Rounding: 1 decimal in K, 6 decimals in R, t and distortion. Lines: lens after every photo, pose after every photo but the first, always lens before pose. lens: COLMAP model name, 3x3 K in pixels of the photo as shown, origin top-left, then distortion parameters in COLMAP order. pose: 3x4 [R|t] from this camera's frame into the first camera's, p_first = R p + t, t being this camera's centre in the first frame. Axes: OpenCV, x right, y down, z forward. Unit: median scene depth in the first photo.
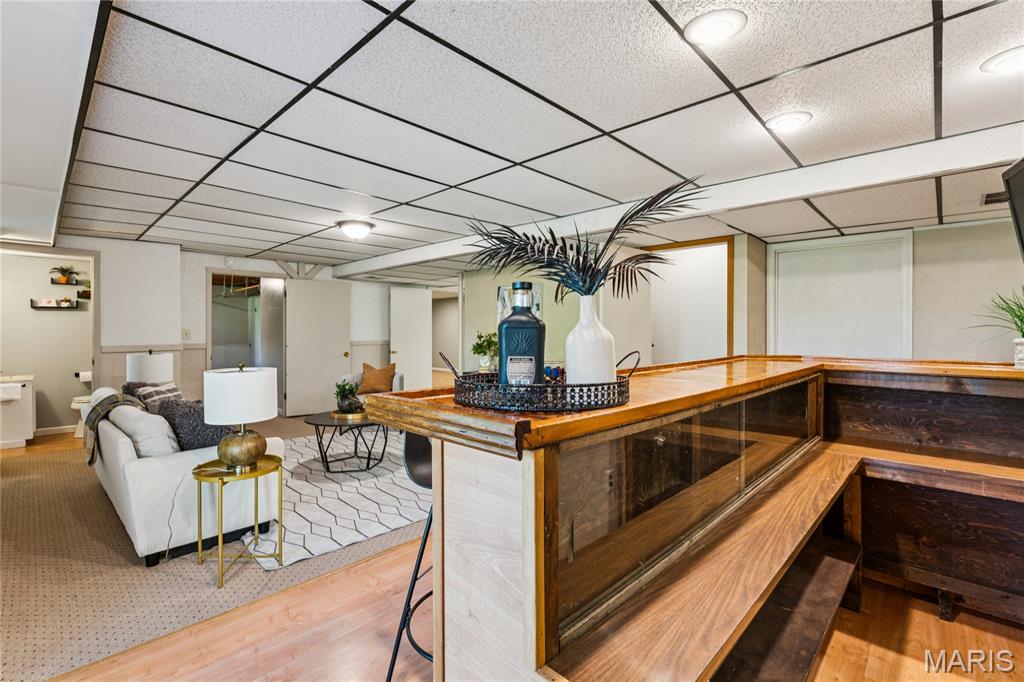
lens RADIAL K [[461.3, 0, 512.0], [0, 461.3, 341.0], [0, 0, 1]] dist [-0.031832, 0.000124]
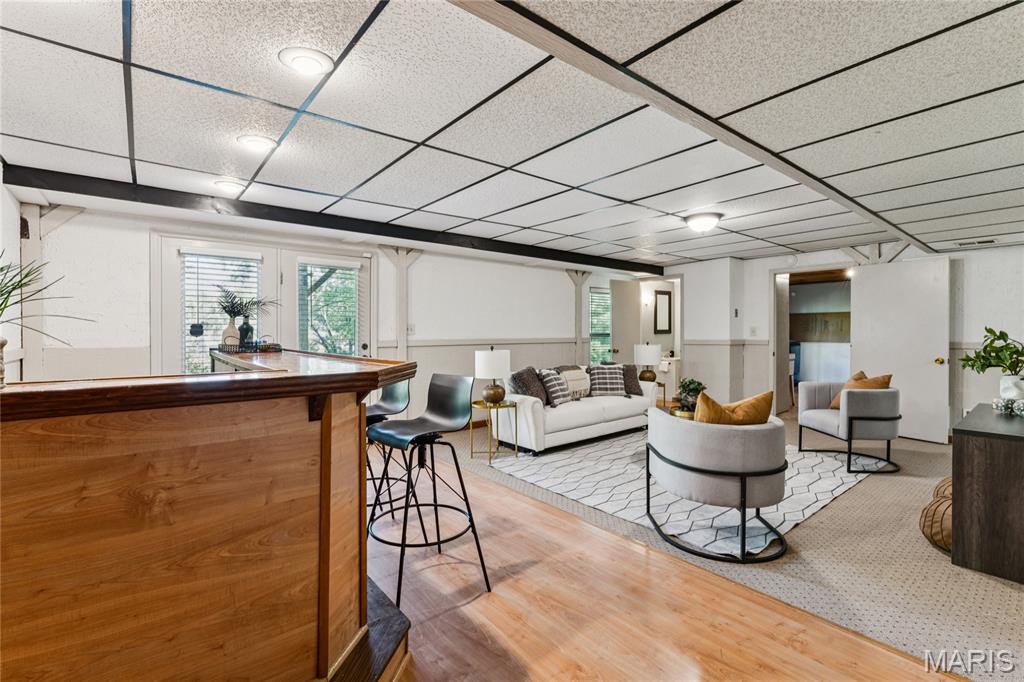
lens RADIAL K [[461.3, 0, 512.0], [0, 461.3, 341.0], [0, 0, 1]] dist [-0.031832, 0.000124]
pose [[-0.133451, 0.019021, -0.990873, 0.908611], [-0.020554, 0.999548, 0.021956, -0.011058], [0.990842, 0.023297, -0.133000, 0.992259]]
